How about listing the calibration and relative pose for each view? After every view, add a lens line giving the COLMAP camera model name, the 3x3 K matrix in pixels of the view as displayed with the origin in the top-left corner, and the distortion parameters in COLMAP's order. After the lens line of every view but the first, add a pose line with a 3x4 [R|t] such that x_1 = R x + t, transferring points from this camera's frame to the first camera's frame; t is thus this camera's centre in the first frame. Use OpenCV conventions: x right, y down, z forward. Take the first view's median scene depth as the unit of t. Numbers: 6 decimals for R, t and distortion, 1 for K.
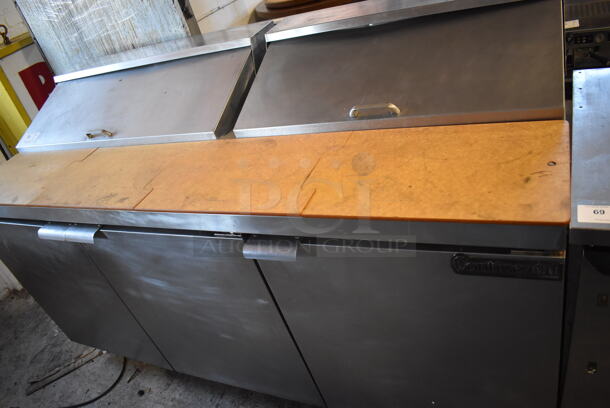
lens RADIAL K [[472.0, 0, 305.0], [0, 472.0, 204.0], [0, 0, 1]] dist [-0.086782, -0.000309]
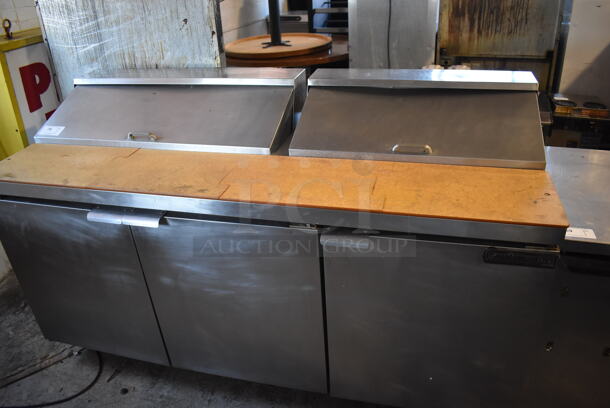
lens RADIAL K [[472.0, 0, 305.0], [0, 472.0, 204.0], [0, 0, 1]] dist [-0.086782, -0.000309]
pose [[0.961855, 0.125464, 0.243093, -0.272701], [-0.095018, 0.986524, -0.133199, 0.100054], [-0.256528, 0.105020, 0.960814, -0.123443]]
